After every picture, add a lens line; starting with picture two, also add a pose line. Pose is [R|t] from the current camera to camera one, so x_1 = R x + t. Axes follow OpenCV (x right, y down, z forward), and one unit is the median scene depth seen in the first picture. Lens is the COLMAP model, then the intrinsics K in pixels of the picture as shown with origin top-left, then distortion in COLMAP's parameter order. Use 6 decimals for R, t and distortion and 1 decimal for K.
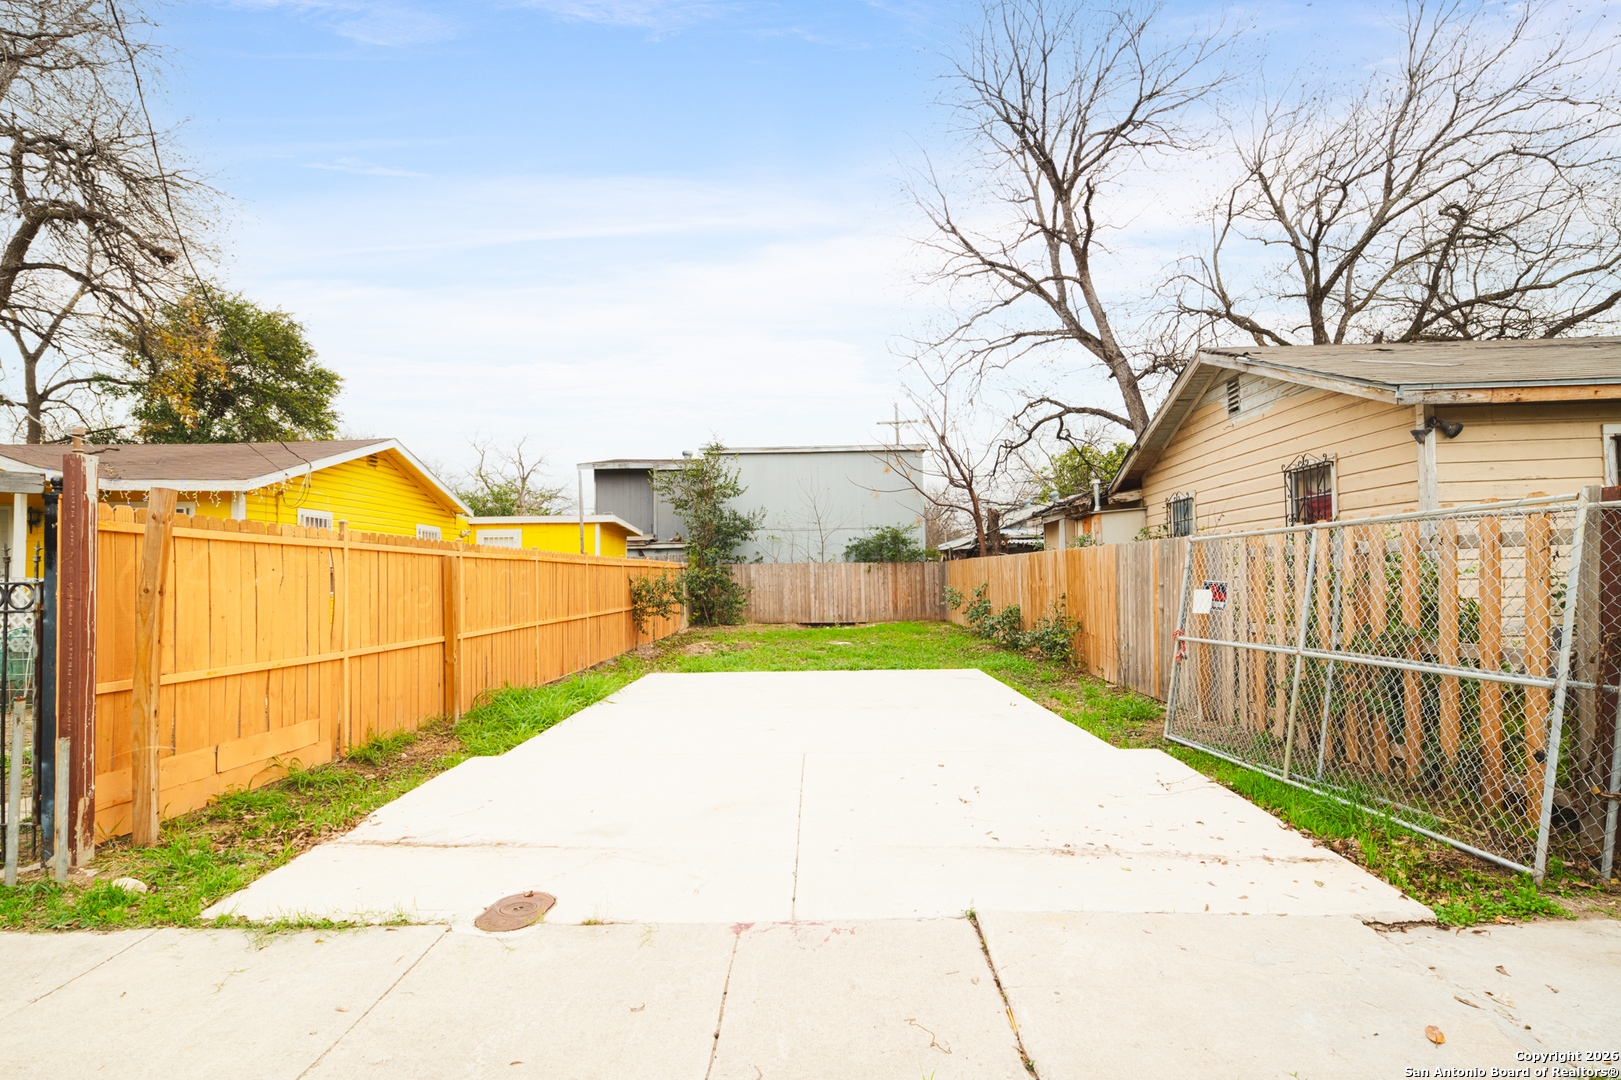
lens RADIAL K [[908.0, 0, 808.6], [0, 908.0, 565.7], [0, 0, 1]] dist [0.000601, 0.000280]
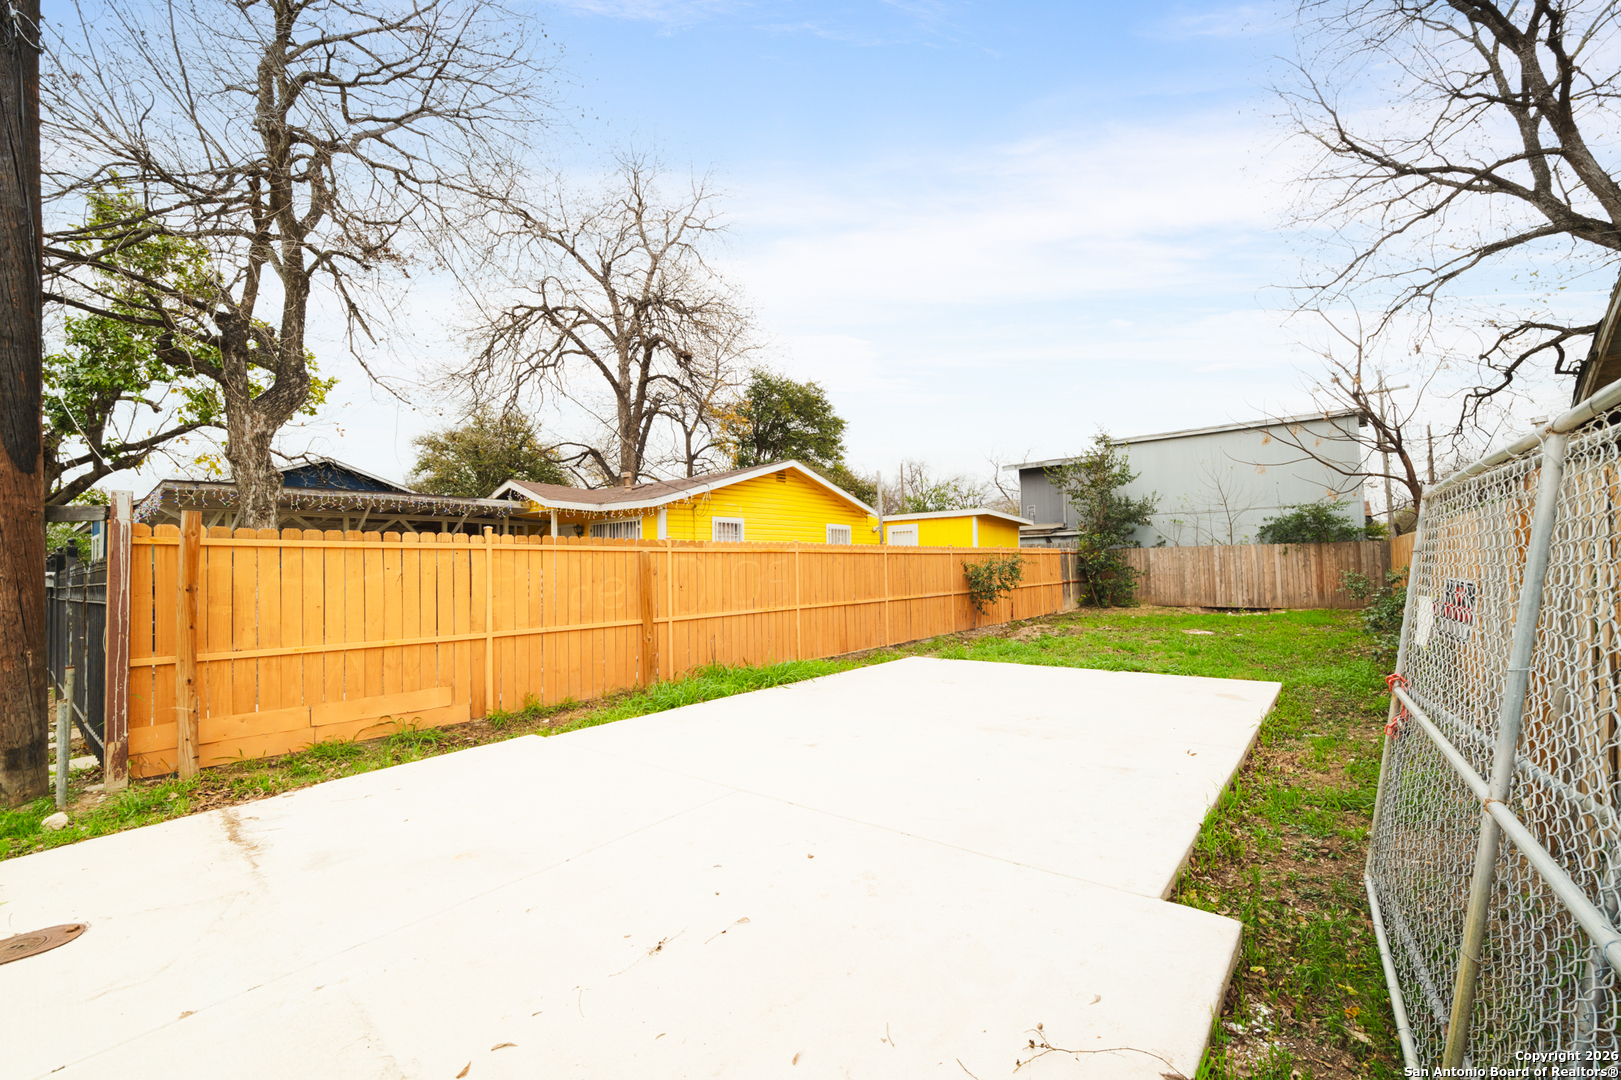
lens RADIAL K [[687.8, 0, 812.5], [0, 687.8, 546.2], [0, 0, 1]] dist [-0.009217, 0.000069]
pose [[0.784502, -0.022098, -0.619732, 0.123032], [0.018252, 0.999755, -0.012544, -0.001083], [0.619857, -0.001471, 0.784713, 0.157873]]
